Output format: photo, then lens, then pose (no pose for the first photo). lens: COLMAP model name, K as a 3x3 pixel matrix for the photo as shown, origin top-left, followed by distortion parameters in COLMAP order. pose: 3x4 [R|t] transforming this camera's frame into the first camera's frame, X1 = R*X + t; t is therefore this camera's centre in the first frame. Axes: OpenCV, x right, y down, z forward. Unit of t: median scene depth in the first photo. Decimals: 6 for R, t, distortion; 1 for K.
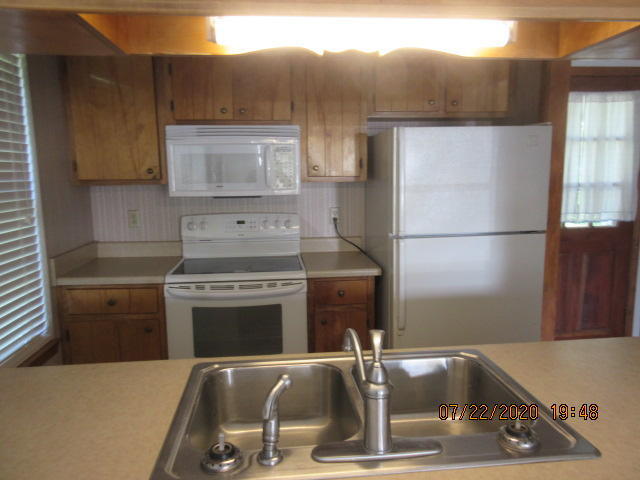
lens RADIAL K [[468.4, 0, 320.0], [0, 468.4, 240.0], [0, 0, 1]] dist [0.002930, 0.003279]
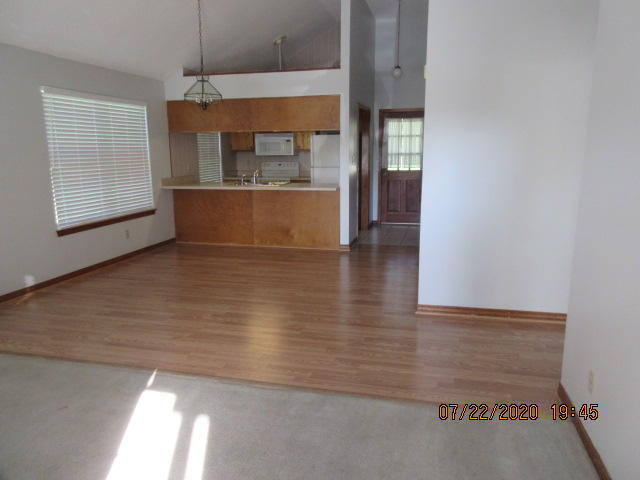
lens RADIAL K [[468.4, 0, 320.0], [0, 468.4, 240.0], [0, 0, 1]] dist [0.002930, 0.003279]
pose [[0.938866, 0.070790, -0.336925, 1.239869], [-0.054390, 0.996841, 0.057880, 0.283835], [0.339958, -0.036017, 0.939751, -1.955278]]
